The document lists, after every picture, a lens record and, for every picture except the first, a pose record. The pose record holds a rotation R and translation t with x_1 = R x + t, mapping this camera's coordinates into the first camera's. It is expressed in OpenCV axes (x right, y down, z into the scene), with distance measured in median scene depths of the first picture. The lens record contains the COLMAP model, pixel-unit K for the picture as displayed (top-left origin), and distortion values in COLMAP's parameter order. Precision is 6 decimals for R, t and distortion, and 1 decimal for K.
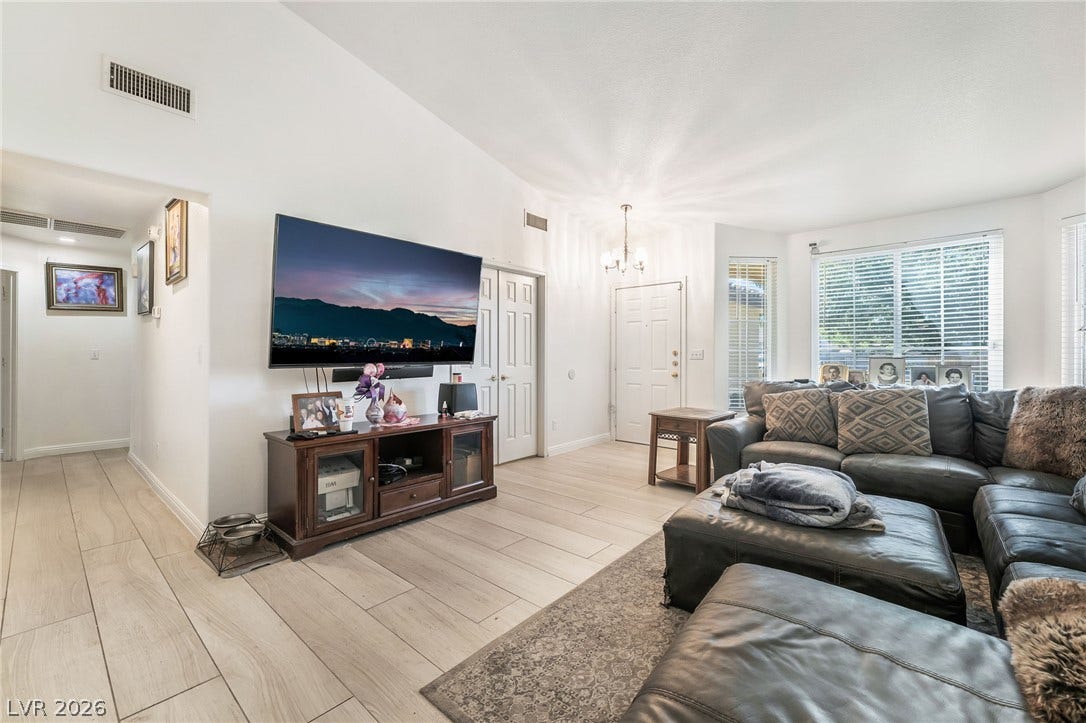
lens RADIAL K [[442.0, 0, 543.0], [0, 442.0, 361.5], [0, 0, 1]] dist [-0.001290, 0.000020]
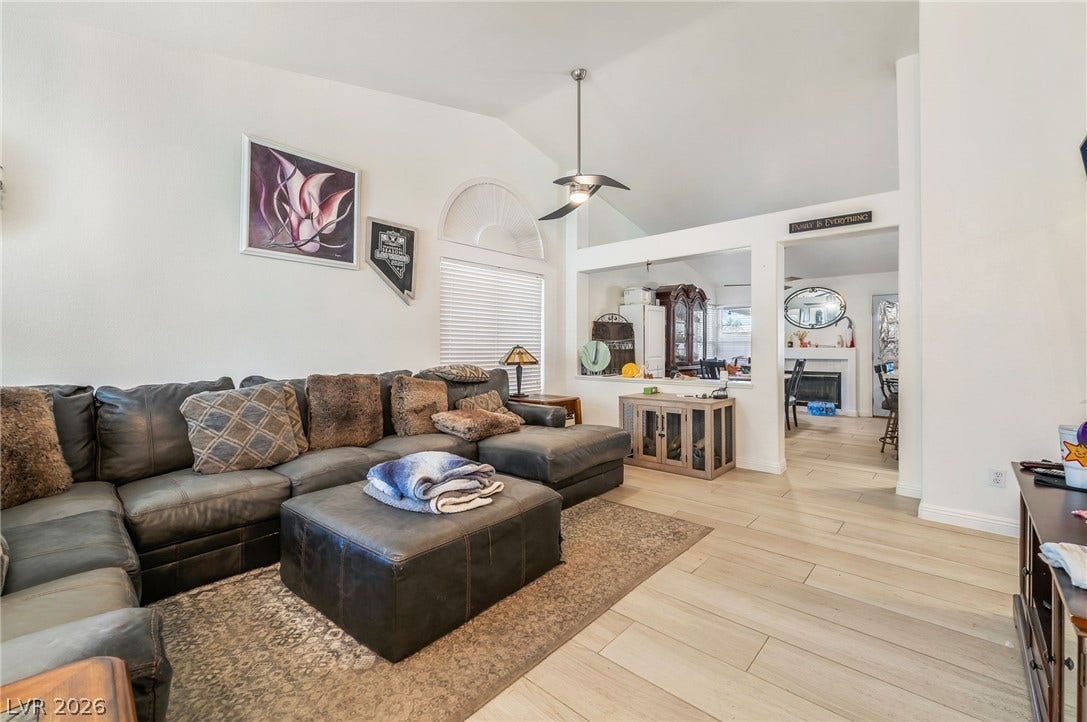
lens RADIAL K [[454.7, 0, 546.0], [0, 454.7, 346.8], [0, 0, 1]] dist [-0.001065, -0.000091]
pose [[-0.999780, -0.001630, 0.020923, 0.206283], [-0.001394, 0.999935, 0.011282, -0.022982], [-0.020940, 0.011250, -0.999717, 1.536802]]
